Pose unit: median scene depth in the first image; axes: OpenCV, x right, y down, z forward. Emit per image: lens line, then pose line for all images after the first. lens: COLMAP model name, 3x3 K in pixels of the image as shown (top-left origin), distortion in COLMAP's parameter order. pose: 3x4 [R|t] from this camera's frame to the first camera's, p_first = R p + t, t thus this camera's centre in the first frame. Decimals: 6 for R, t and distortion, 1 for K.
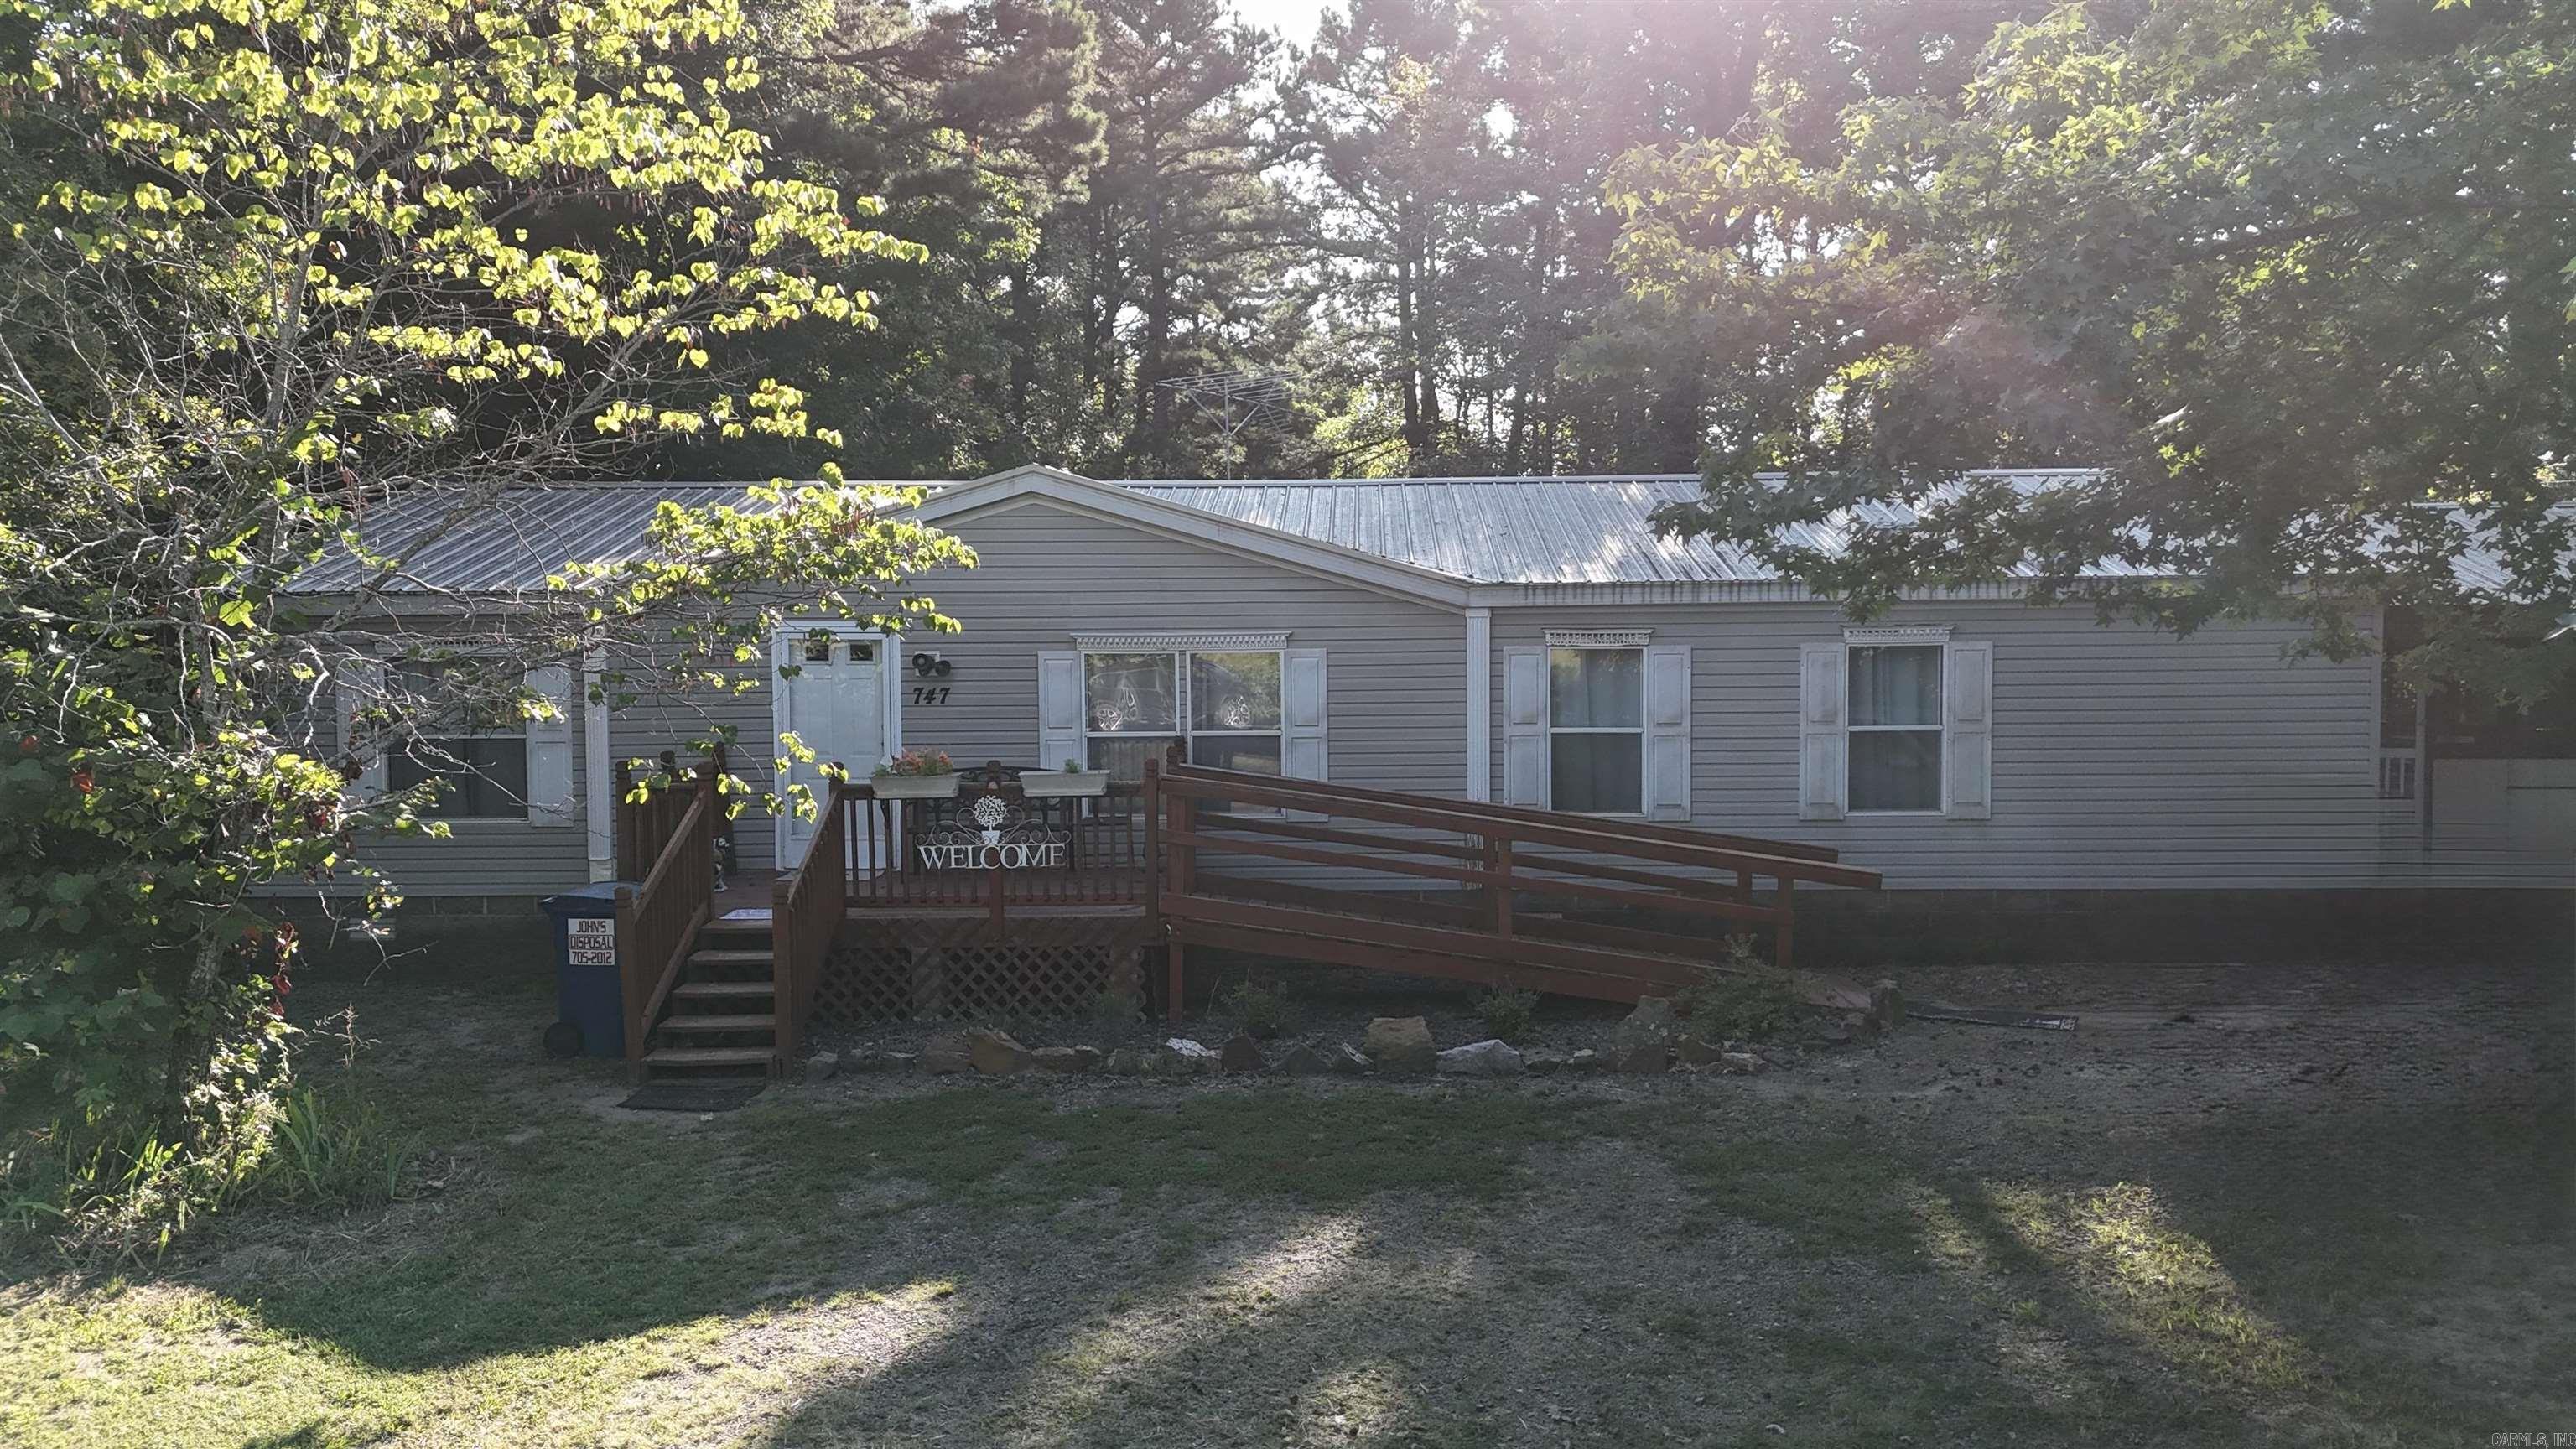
lens RADIAL K [[1976.9, 0, 1298.0], [0, 1976.9, 714.5], [0, 0, 1]] dist [0.102613, -0.123689]
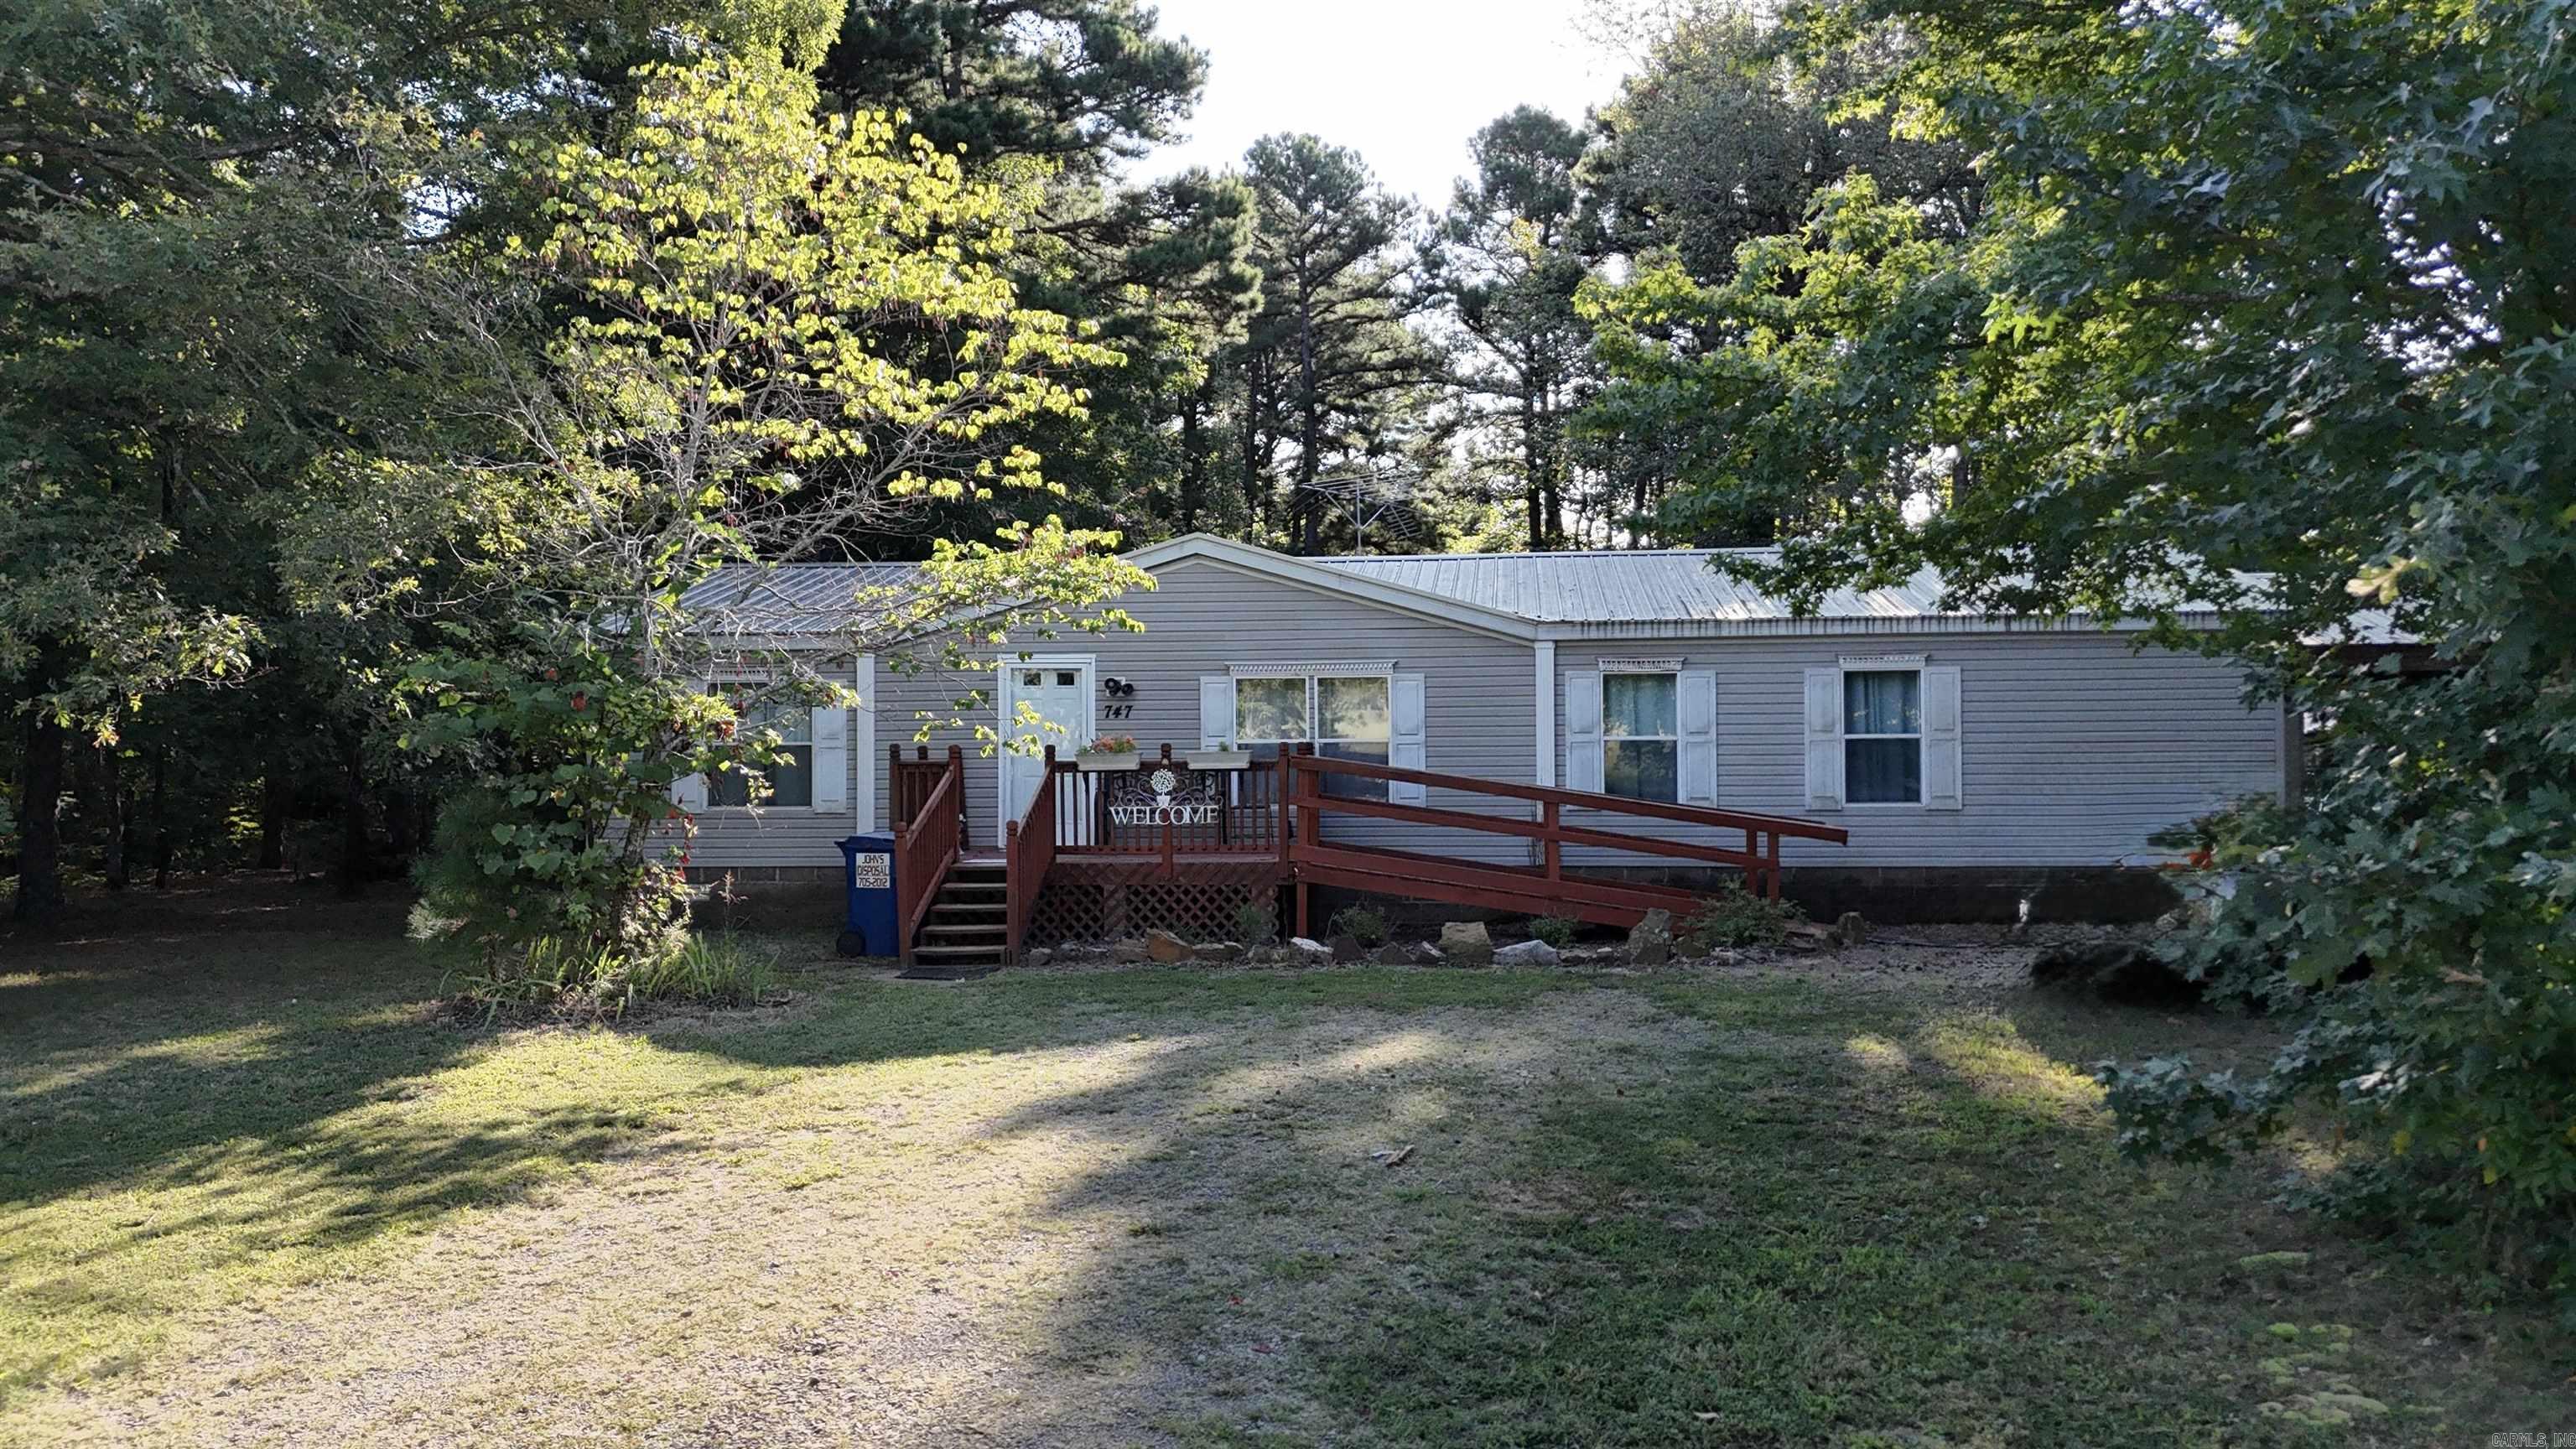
lens RADIAL K [[1891.7, 0, 1295.9], [0, 1891.7, 709.6], [0, 0, 1]] dist [0.145944, -0.255734]
pose [[0.996686, 0.001059, -0.081333, 0.030898], [-0.006603, 0.997668, -0.067927, 0.073154], [0.081071, 0.068239, 0.994370, -0.218323]]
